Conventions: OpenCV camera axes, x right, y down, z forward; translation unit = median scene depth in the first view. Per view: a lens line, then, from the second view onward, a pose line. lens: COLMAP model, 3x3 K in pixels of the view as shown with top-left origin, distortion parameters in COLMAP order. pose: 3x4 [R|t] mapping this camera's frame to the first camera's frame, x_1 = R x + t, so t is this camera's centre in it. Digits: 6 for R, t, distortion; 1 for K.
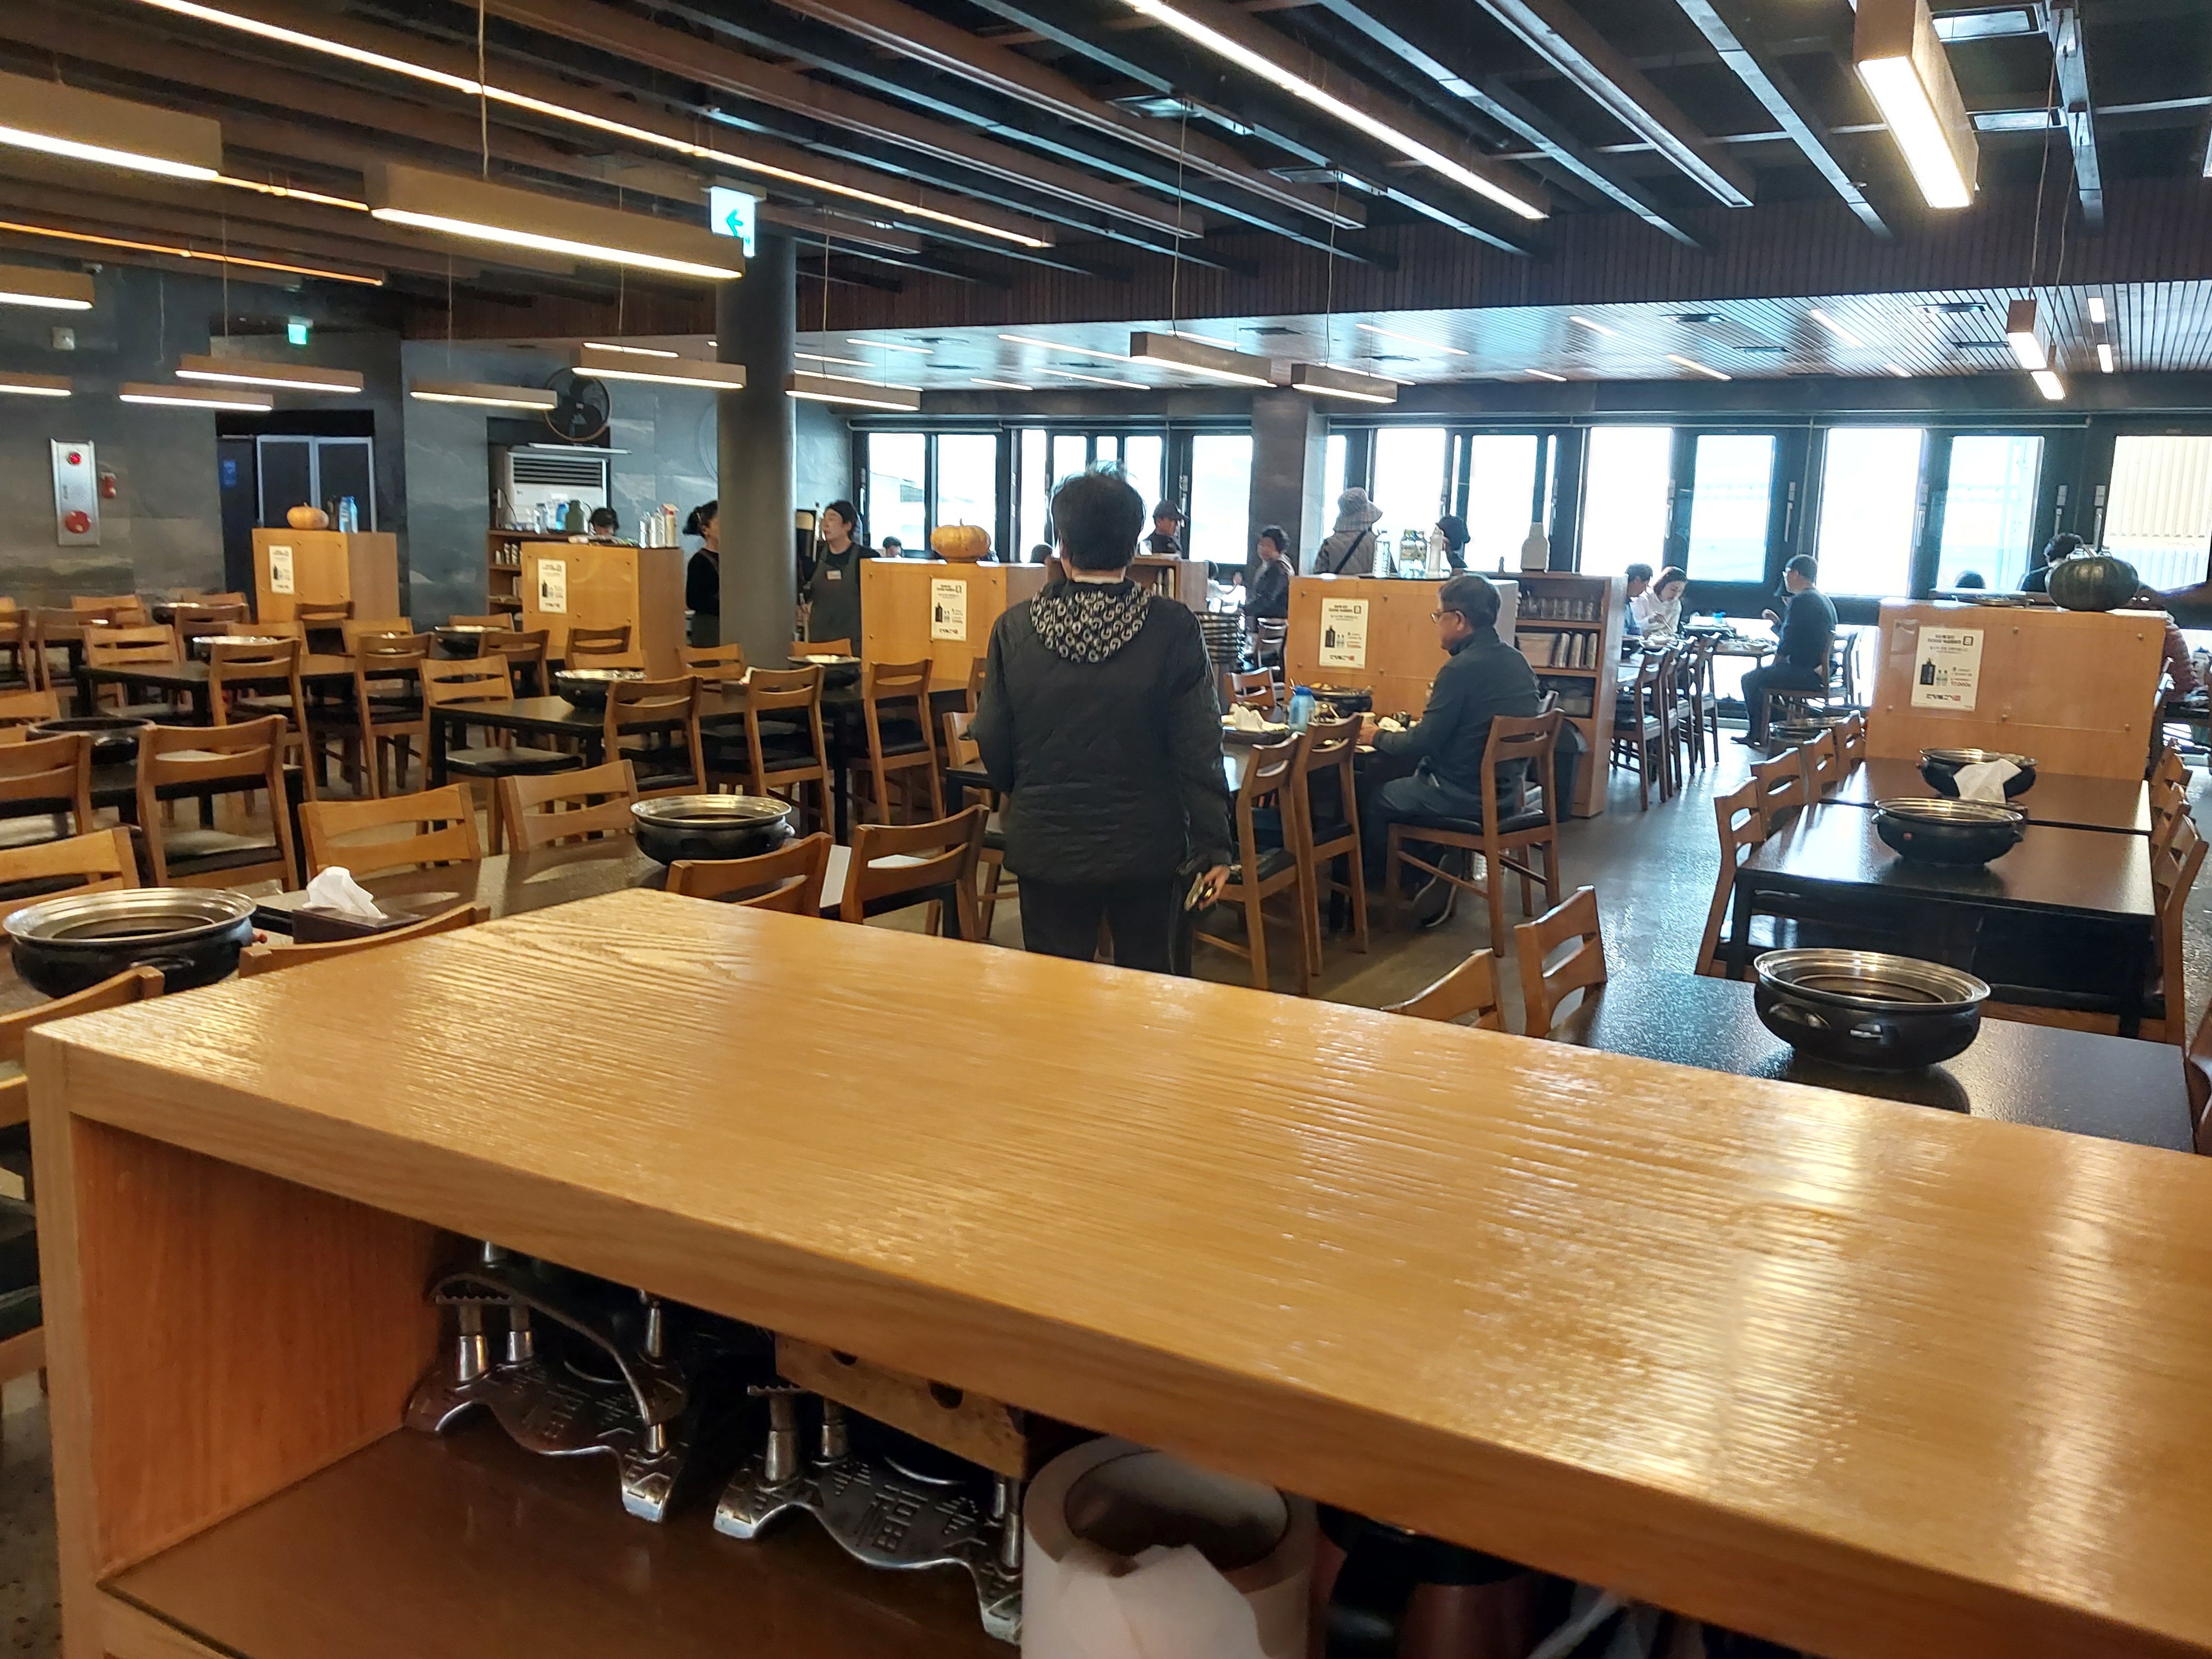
lens RADIAL K [[1785.0, 0, 1106.0], [0, 1785.0, 829.5], [0, 0, 1]] dist [-0.002058, -0.003005]
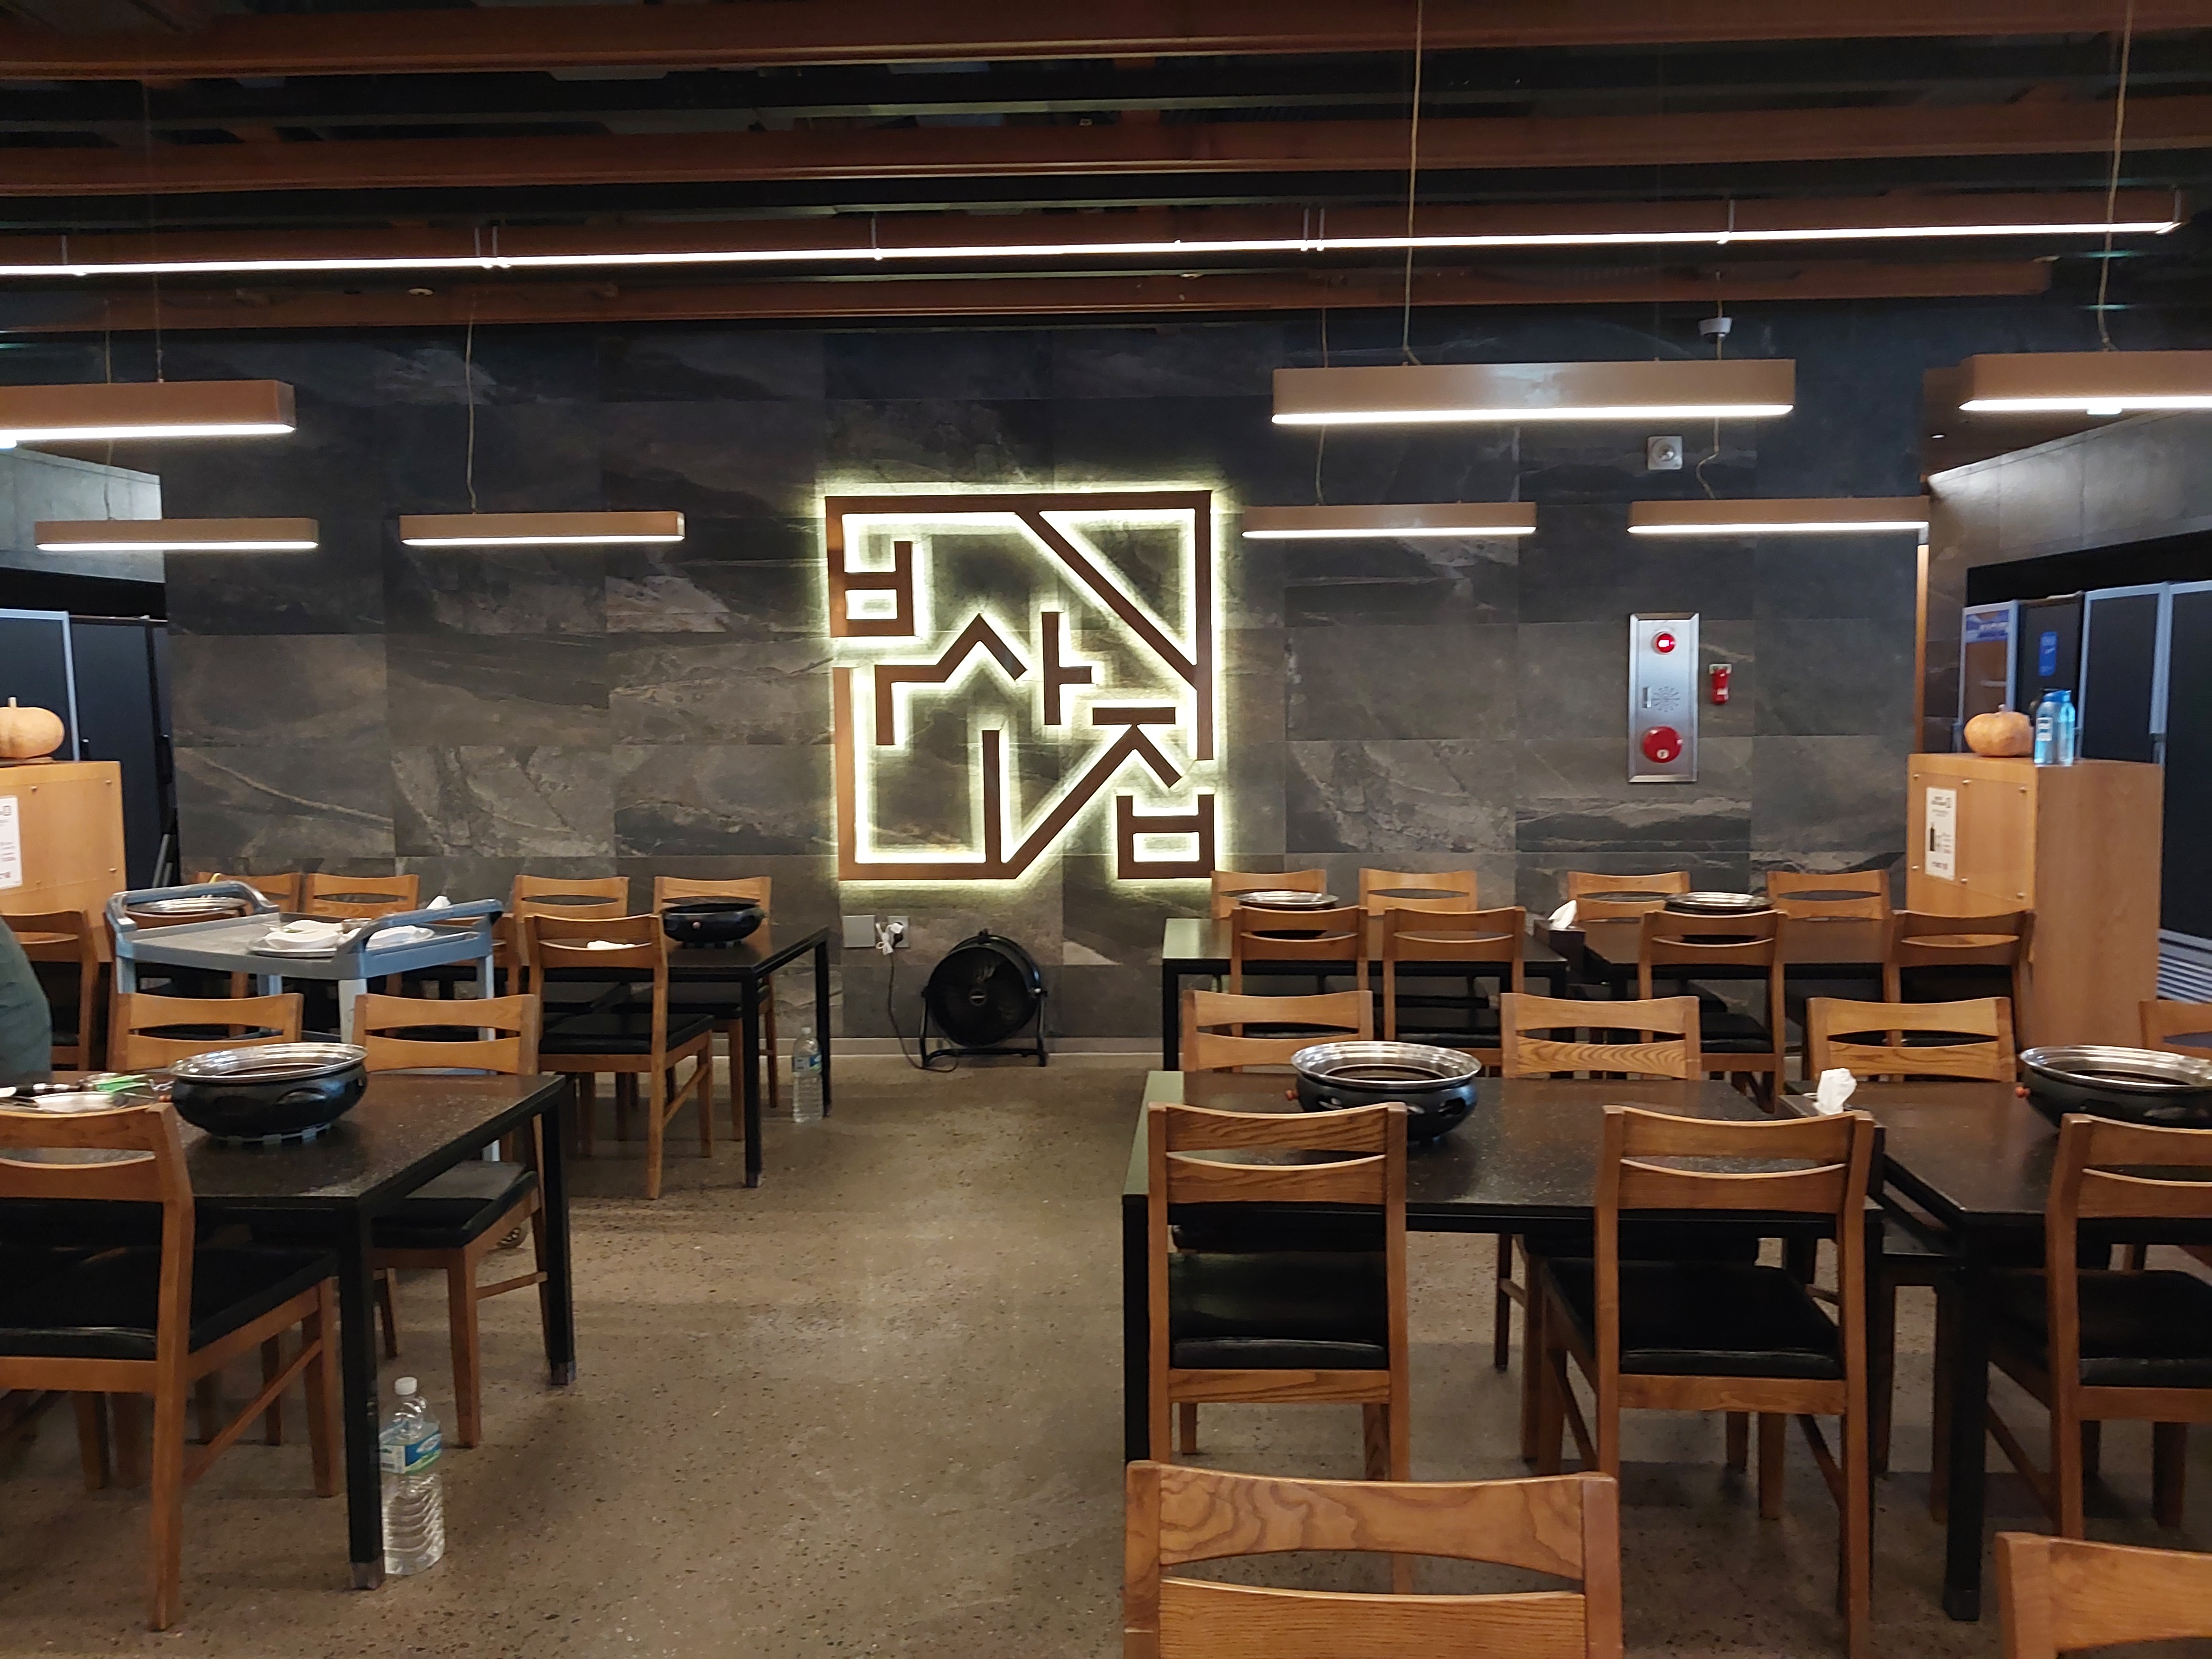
lens RADIAL K [[1785.0, 0, 1106.0], [0, 1785.0, 829.5], [0, 0, 1]] dist [-0.002058, -0.003005]
pose [[0.467488, 0.033295, -0.883372, -0.120025], [-0.127022, 0.991451, -0.029853, -0.100643], [0.874826, 0.126164, 0.467720, 0.547912]]
